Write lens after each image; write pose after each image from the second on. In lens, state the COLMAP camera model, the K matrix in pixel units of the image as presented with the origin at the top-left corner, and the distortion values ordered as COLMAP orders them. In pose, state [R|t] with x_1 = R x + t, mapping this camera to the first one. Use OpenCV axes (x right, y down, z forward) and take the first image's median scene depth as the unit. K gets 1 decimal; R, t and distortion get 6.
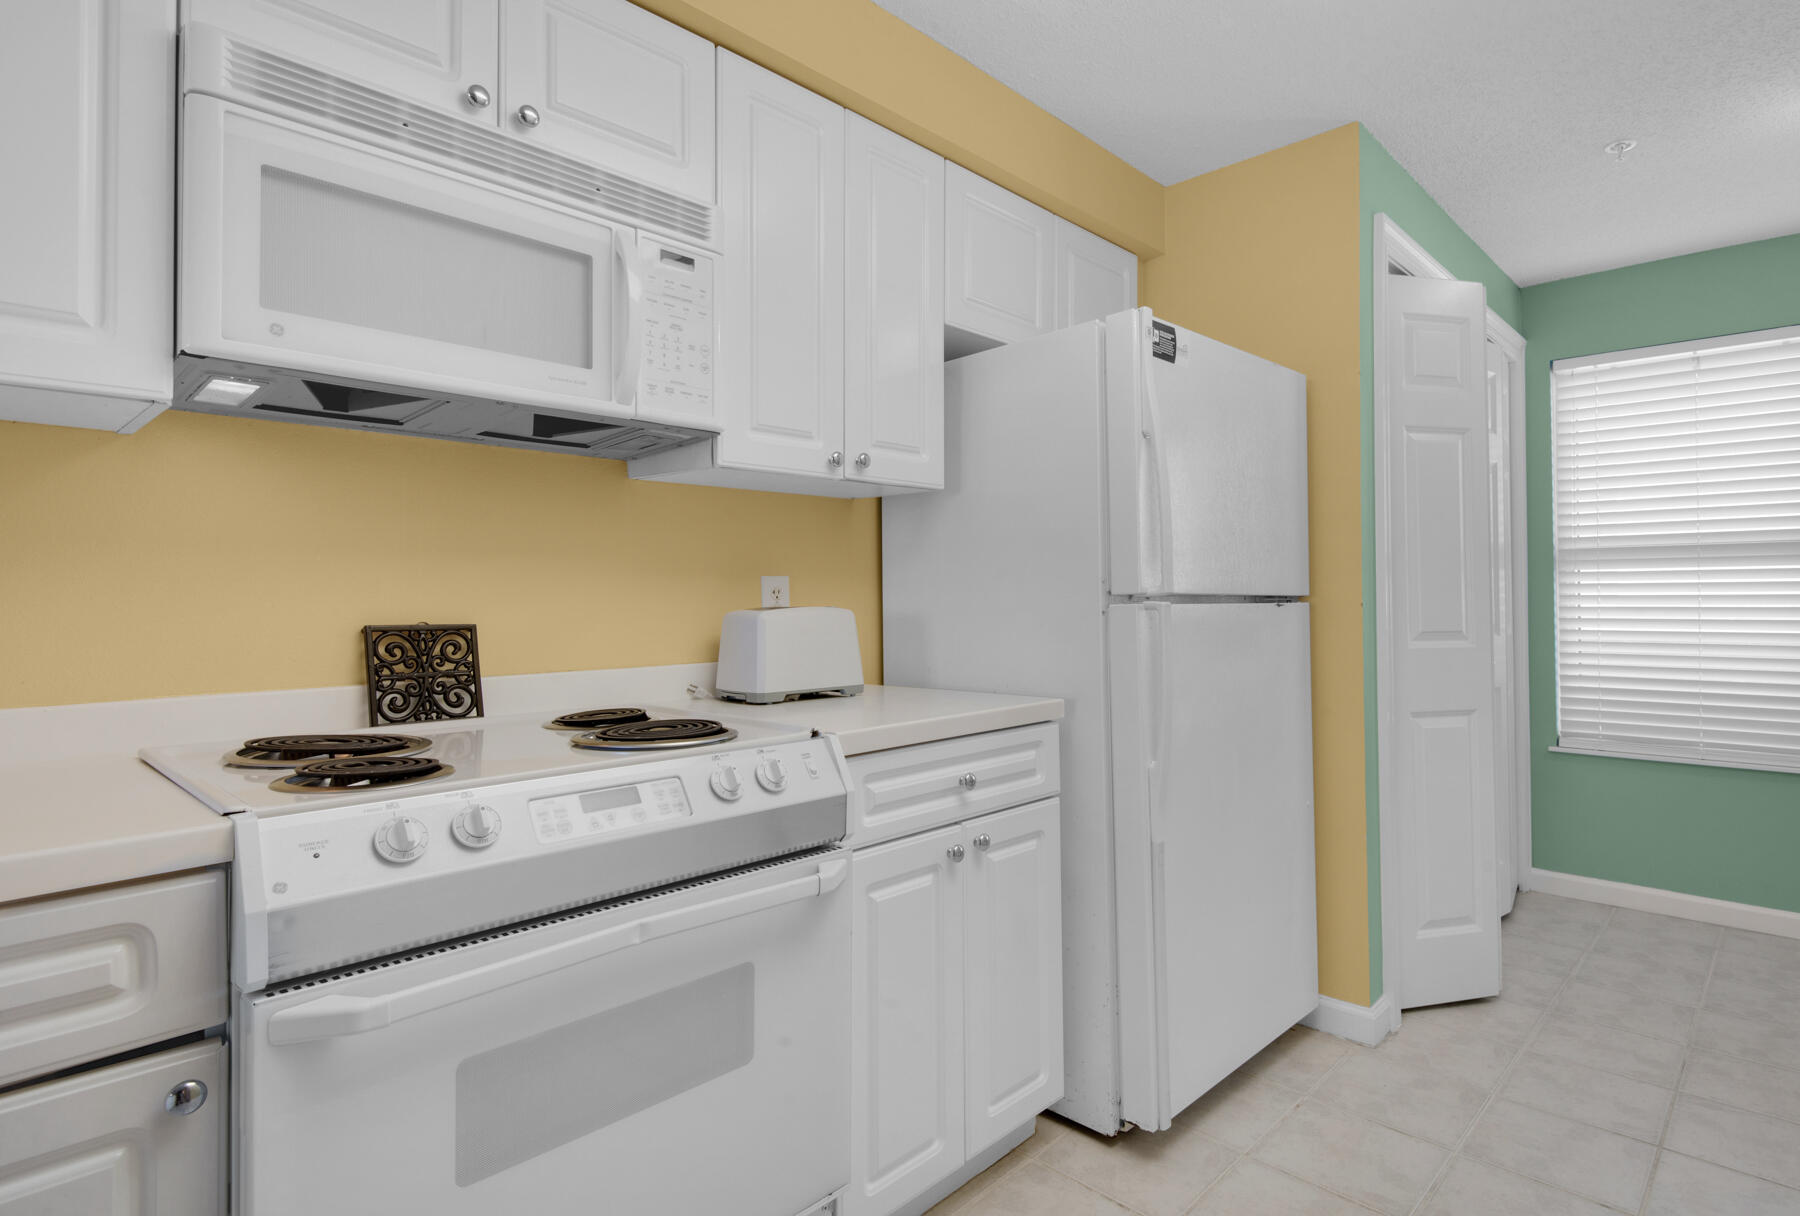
lens RADIAL K [[939.2, 0, 950.9], [0, 939.2, 586.2], [0, 0, 1]] dist [0.009295, -0.009239]
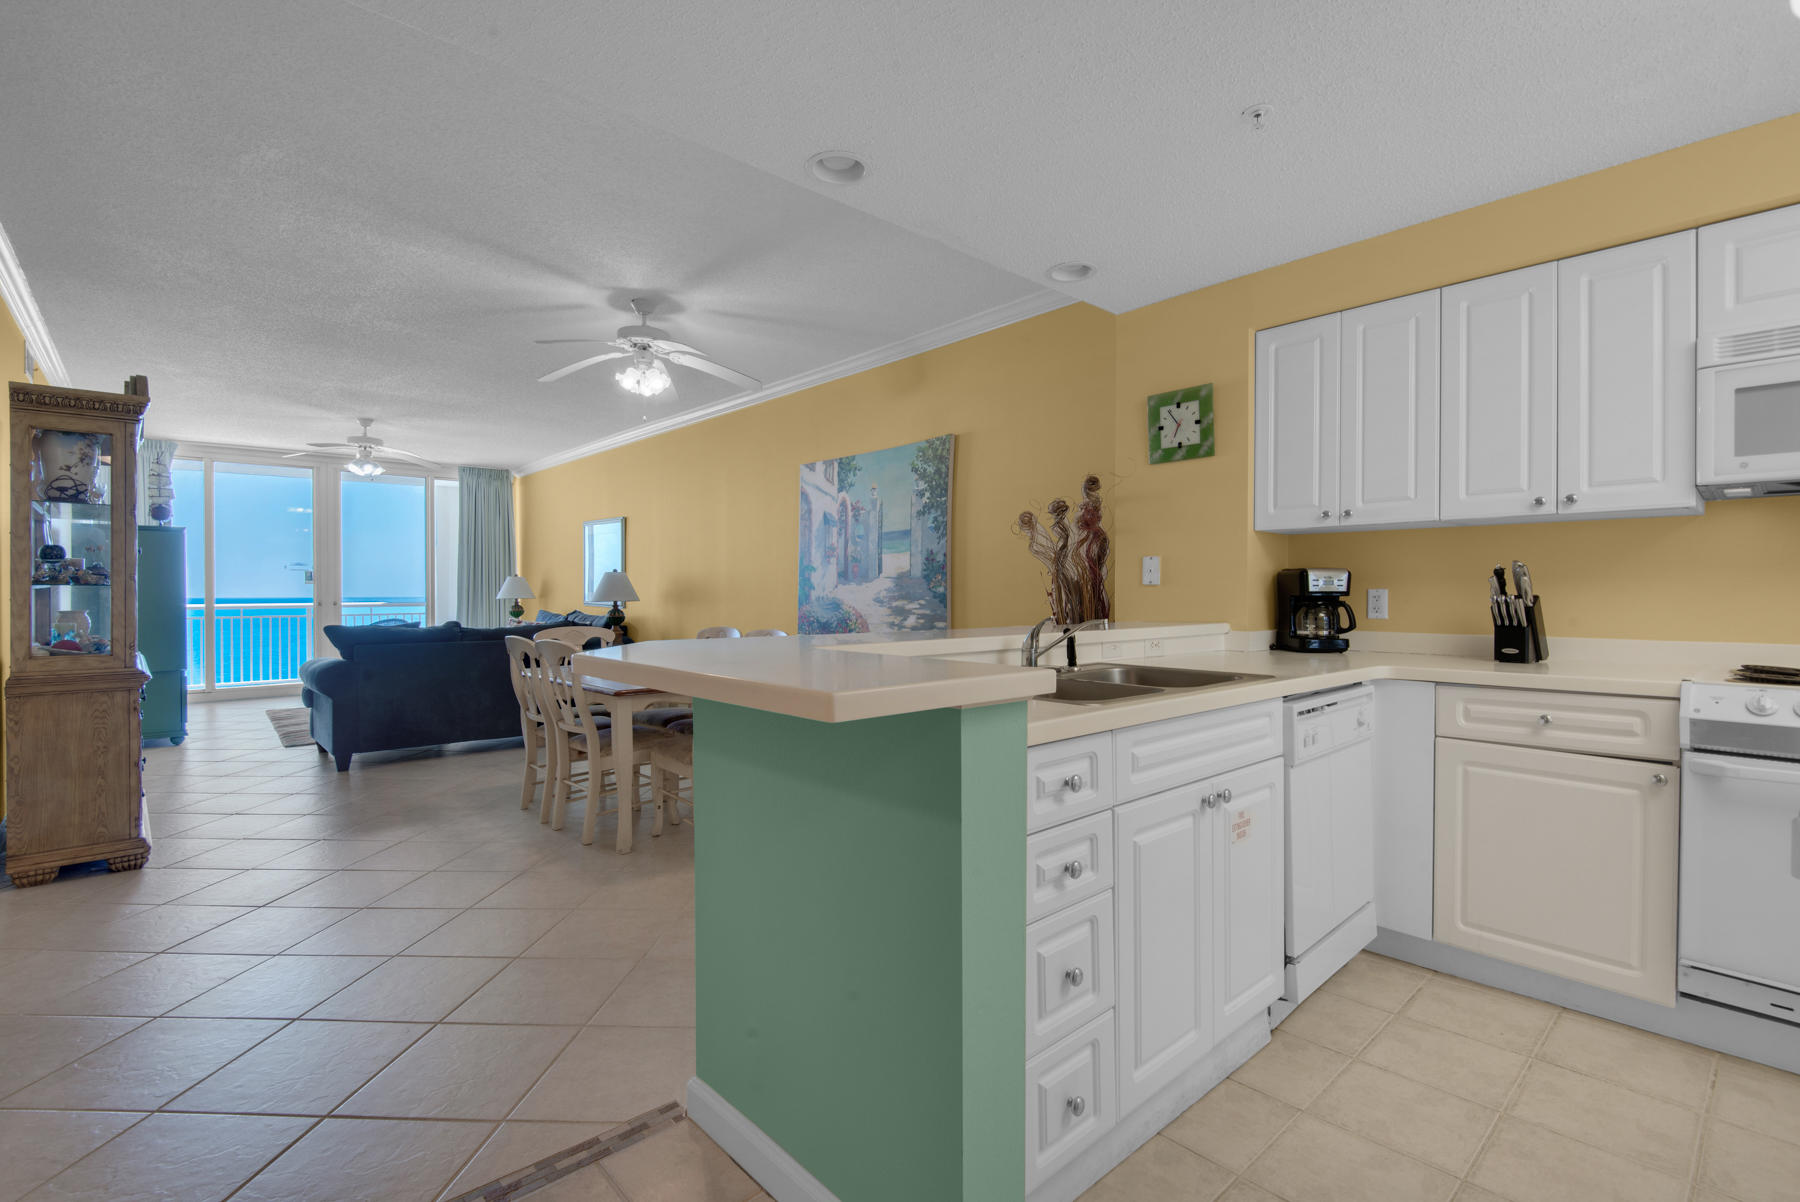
lens RADIAL K [[815.3, 0, 909.6], [0, 815.3, 600.7], [0, 0, 1]] dist [0.024491, -0.013056]
pose [[-0.093828, 0.016072, -0.995459, 0.959422], [0.014192, 0.999790, 0.014804, -0.019206], [0.995487, -0.012738, -0.094036, -0.504836]]
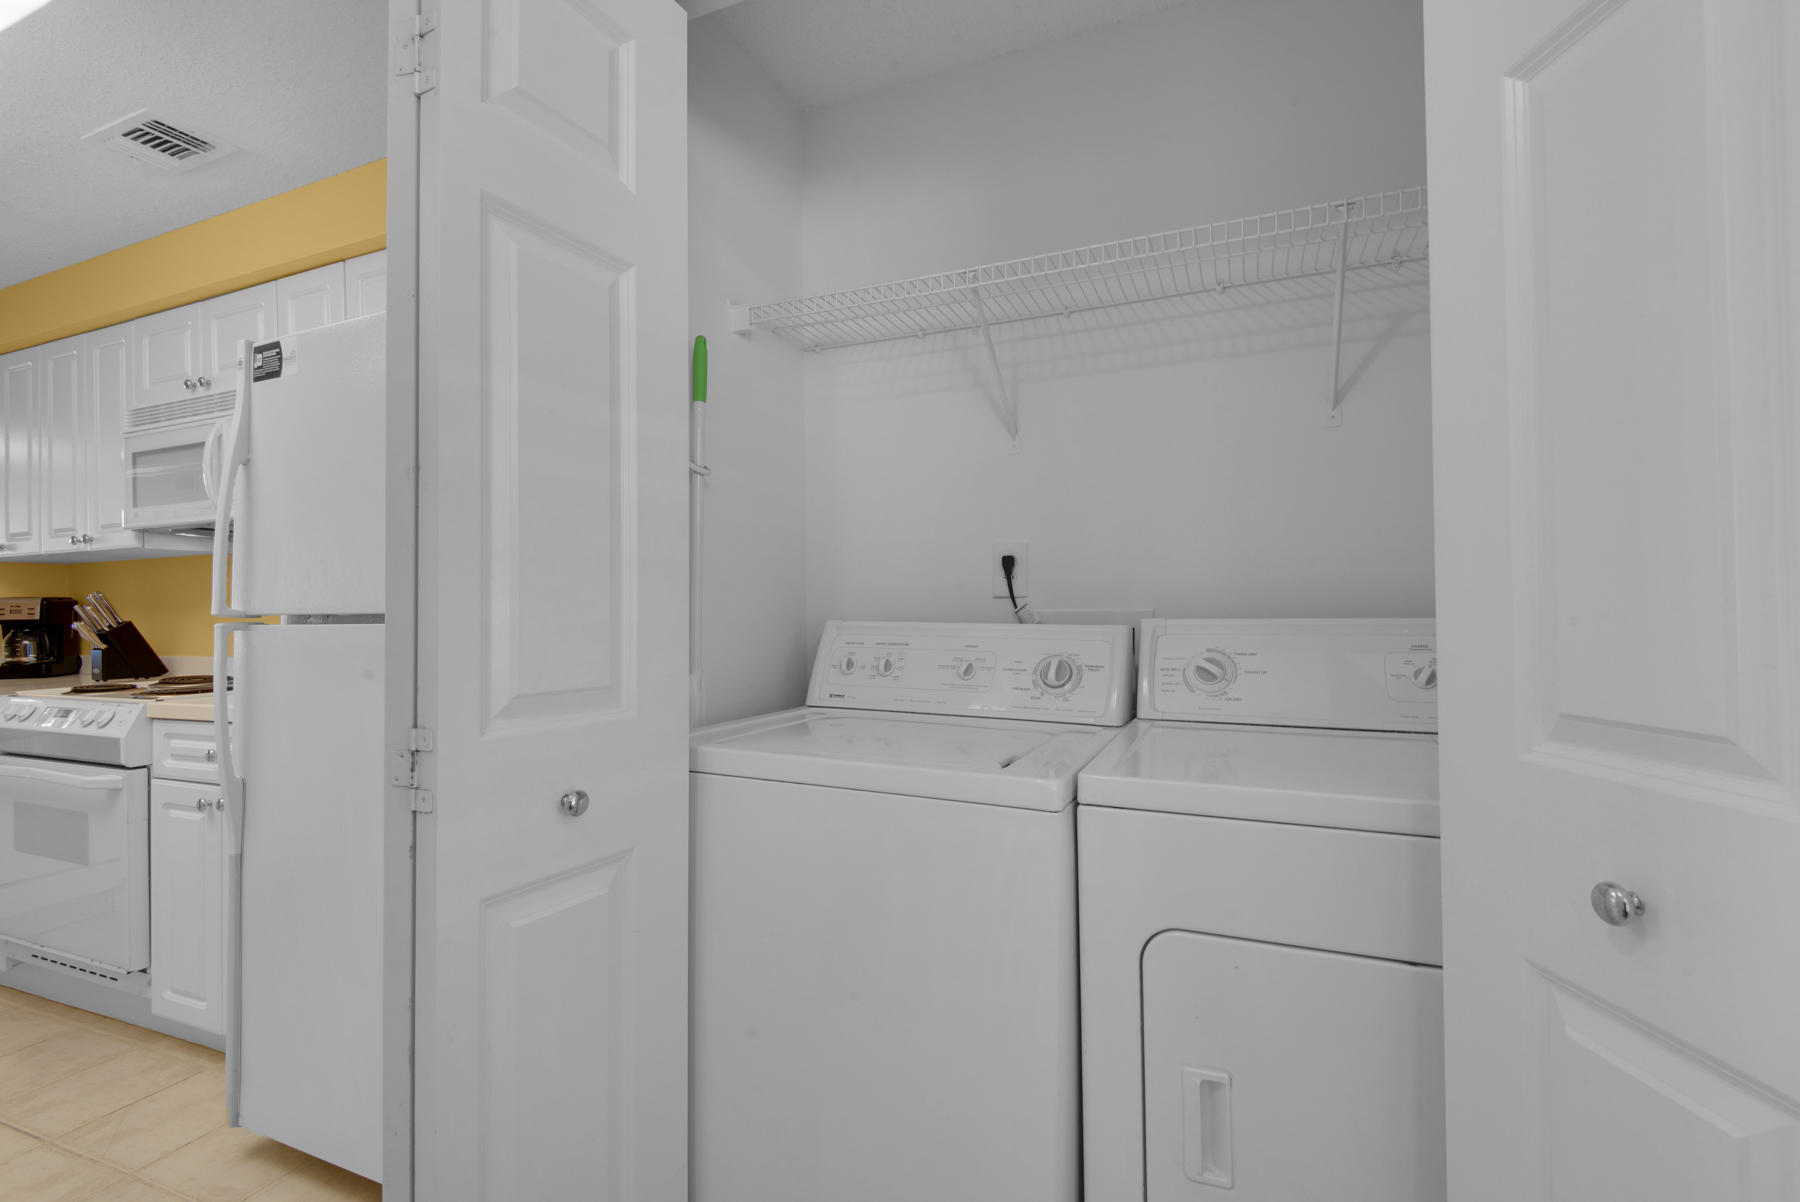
lens RADIAL K [[815.3, 0, 890.4], [0, 815.3, 596.2], [0, 0, 1]] dist [0.024491, -0.013056]
pose [[0.325749, -0.012713, -0.945371, 1.561081], [0.027286, 0.999619, -0.004040, 0.011532], [0.945063, -0.024480, 0.325972, 1.650453]]
